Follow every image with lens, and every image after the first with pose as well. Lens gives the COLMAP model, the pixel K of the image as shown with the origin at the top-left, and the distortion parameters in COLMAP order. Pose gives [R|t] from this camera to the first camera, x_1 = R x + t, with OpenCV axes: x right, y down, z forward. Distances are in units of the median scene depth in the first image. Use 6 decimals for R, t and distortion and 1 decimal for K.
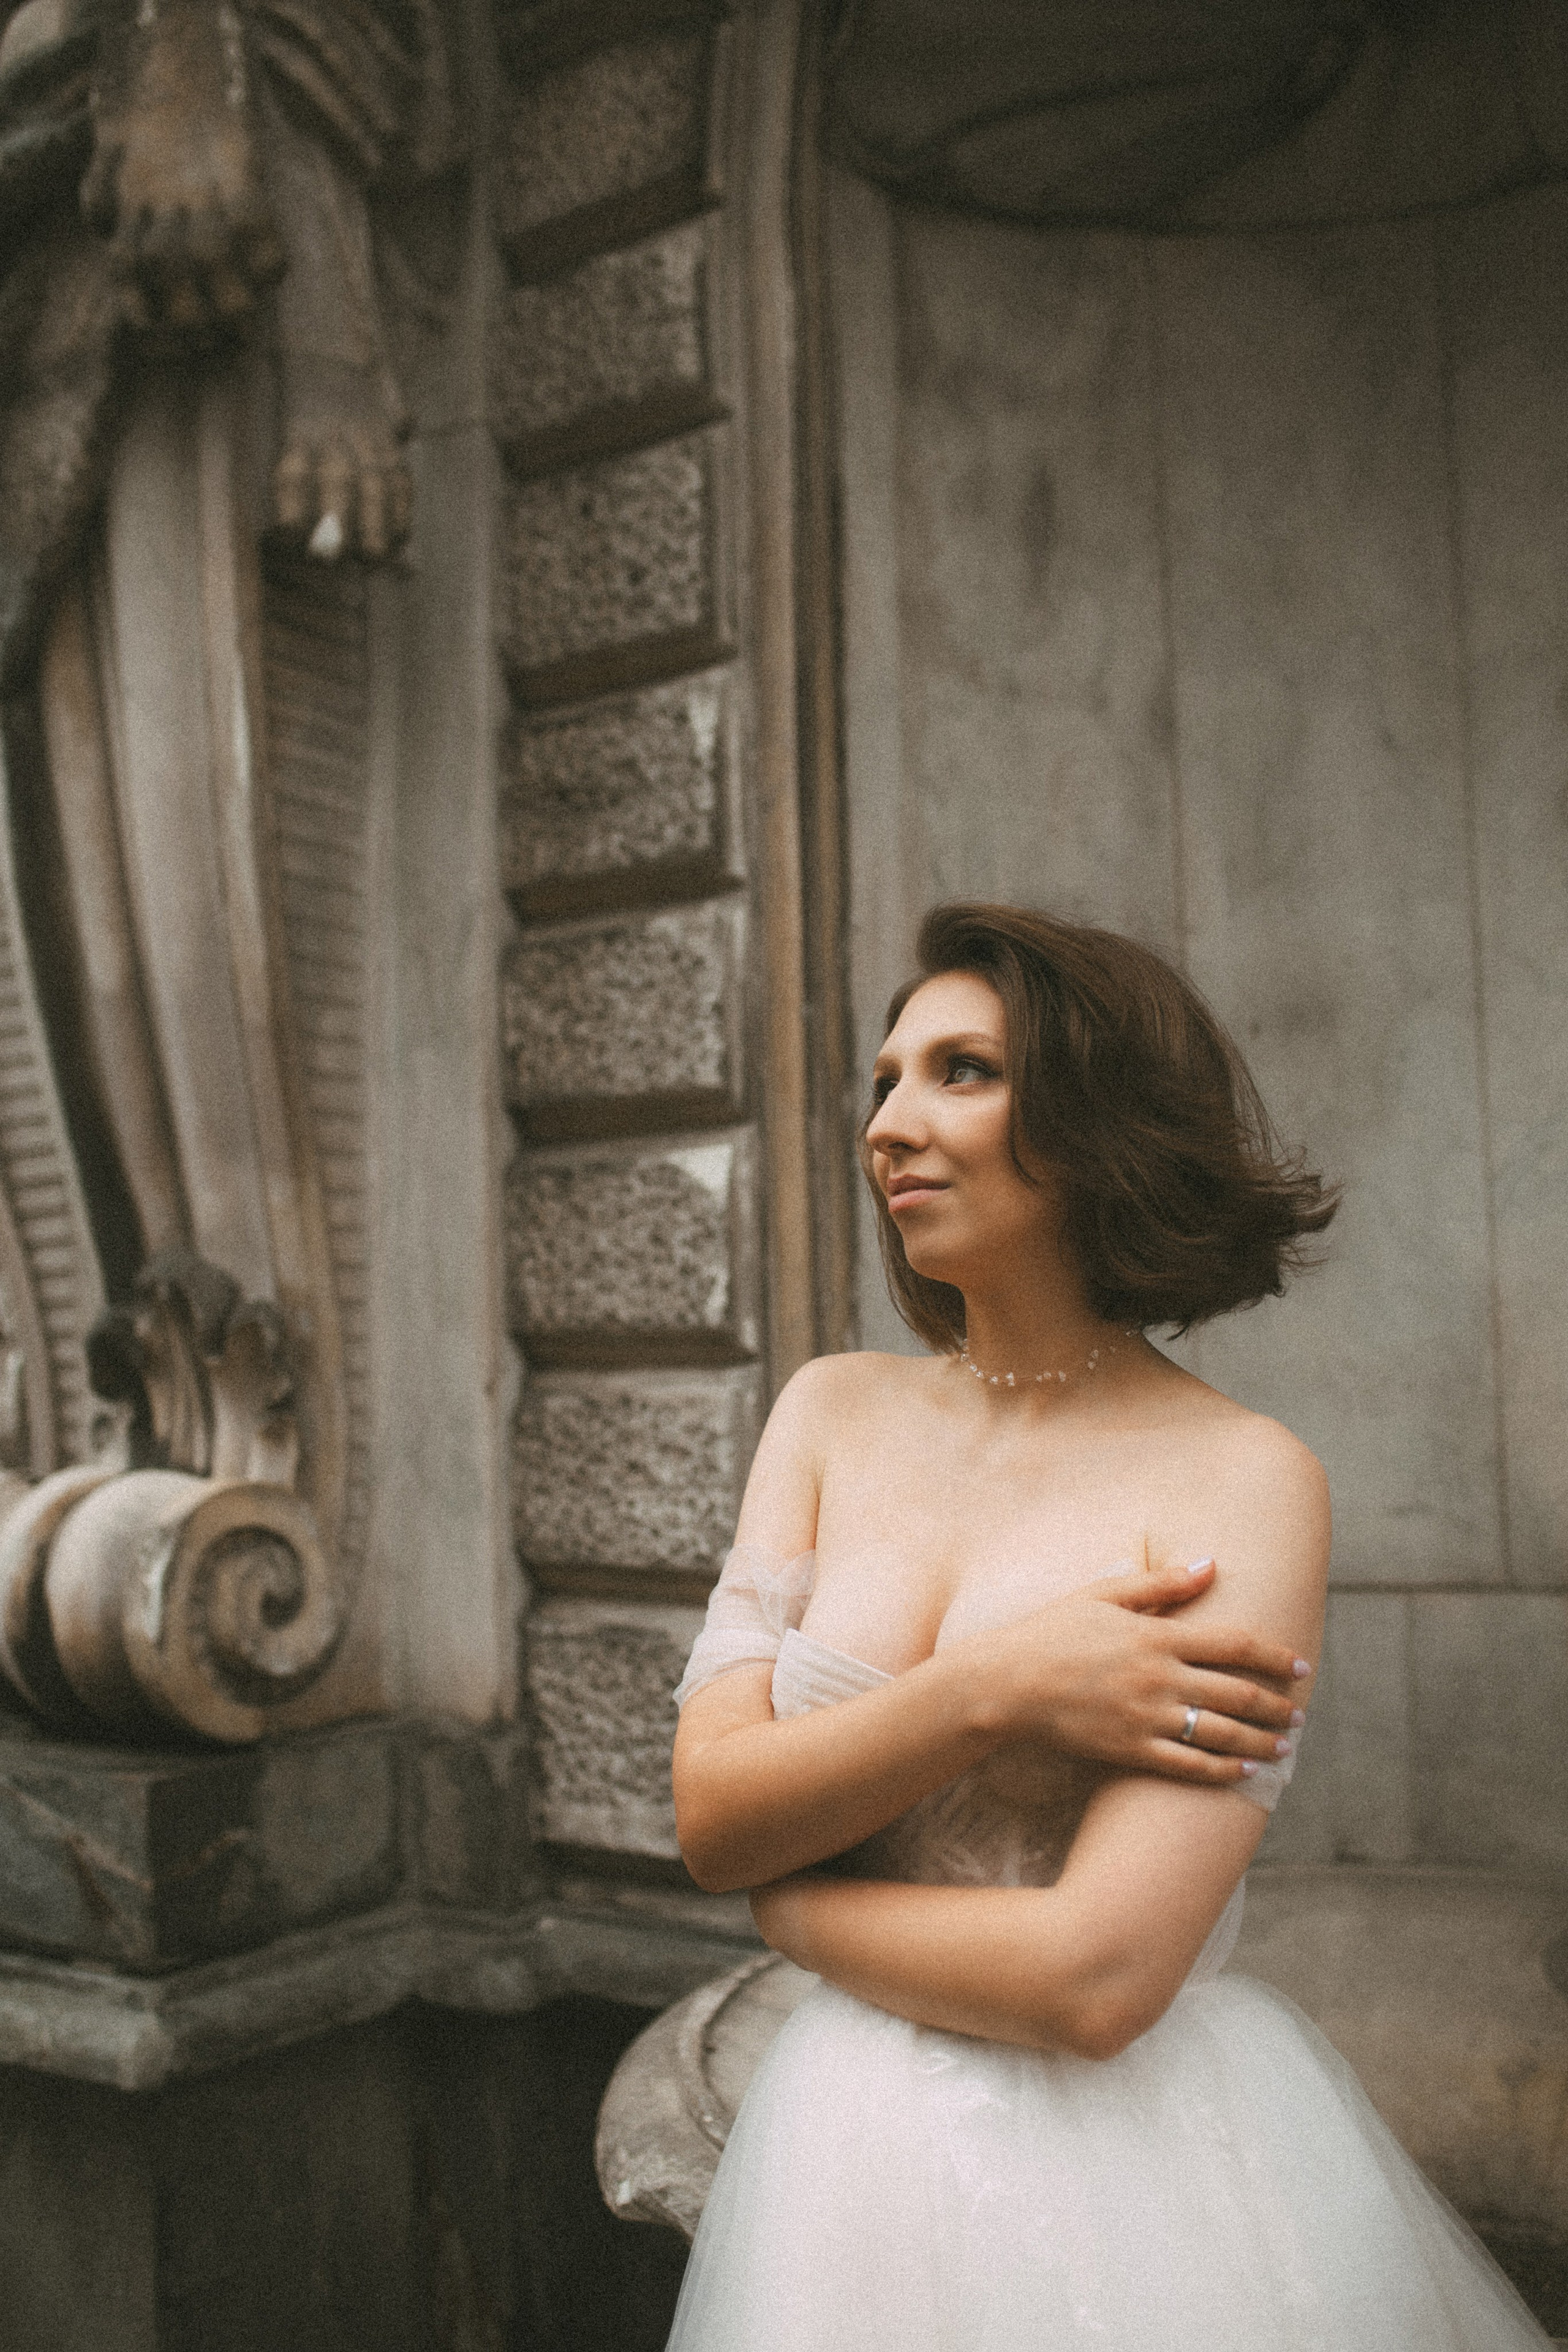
lens RADIAL K [[2414.3, 0, 784.0], [0, 2414.3, 1176.0], [0, 0, 1]] dist [-0.101075, 0.194070]
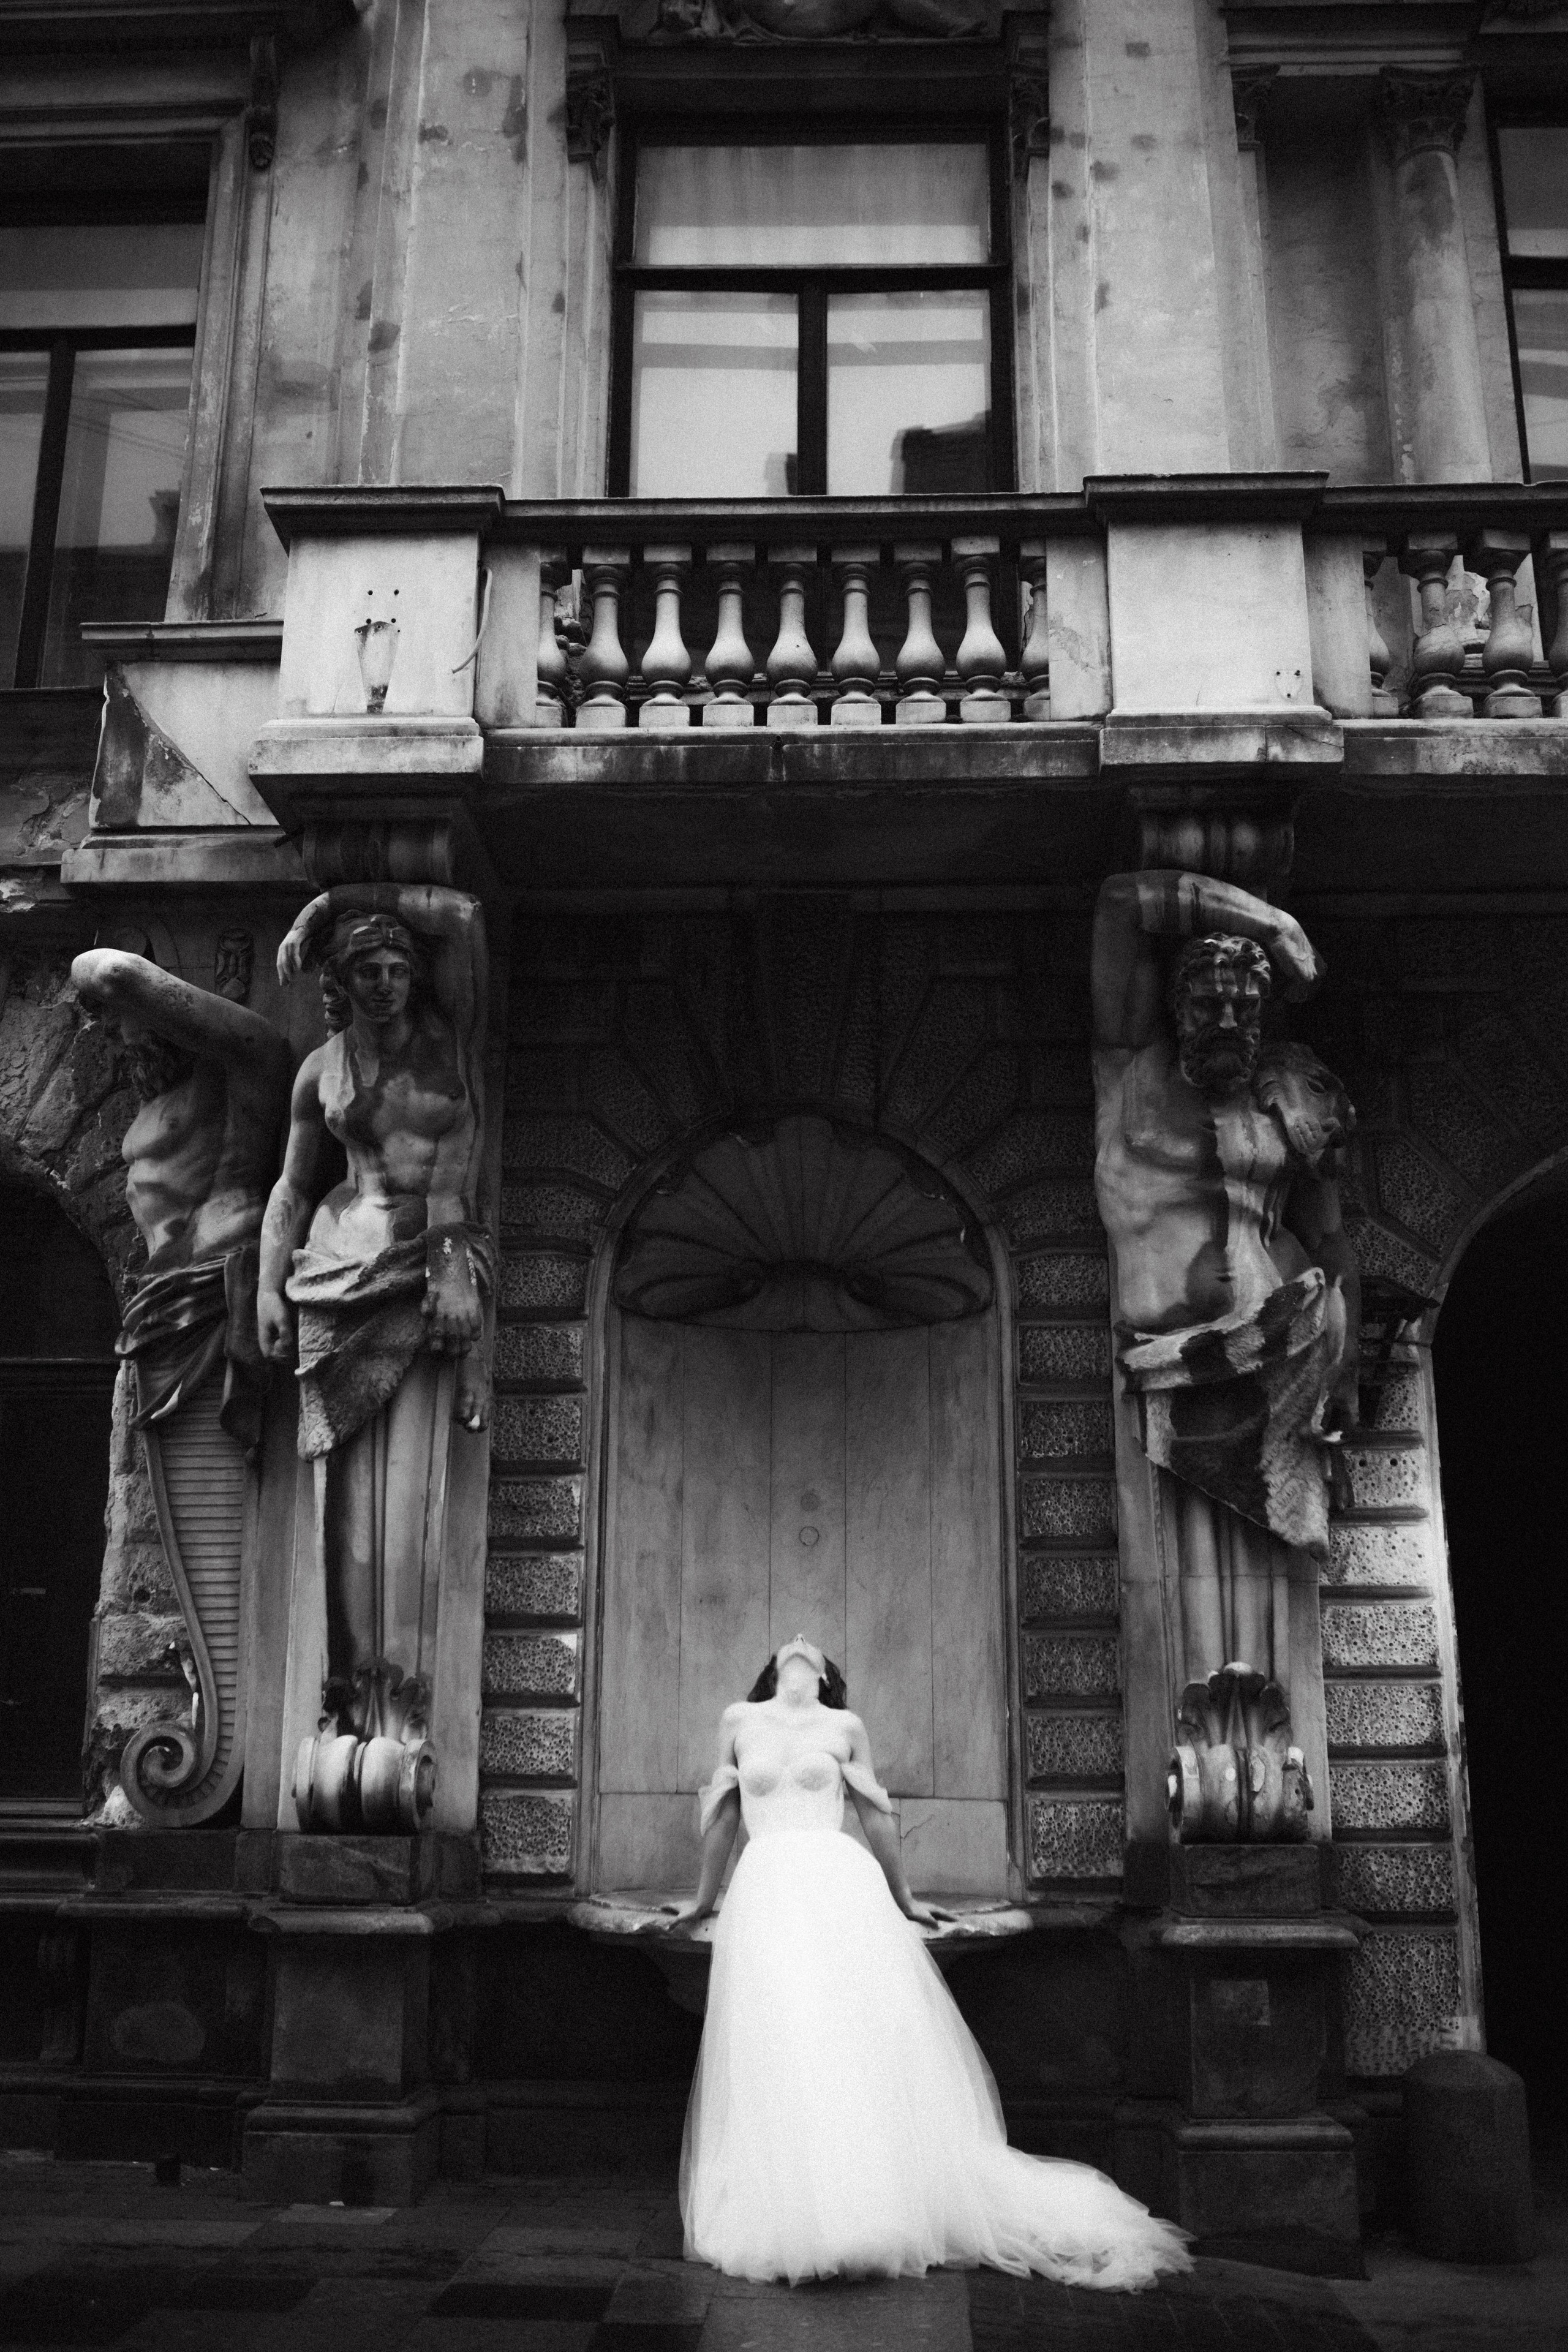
lens RADIAL K [[2346.8, 0, 784.0], [0, 2346.8, 1176.0], [0, 0, 1]] dist [0.000677, 0.007060]
pose [[0.851807, 0.158040, 0.499447, -1.334197], [-0.068313, 0.978777, -0.193206, -0.023644], [-0.519382, 0.130455, 0.844526, -1.681581]]
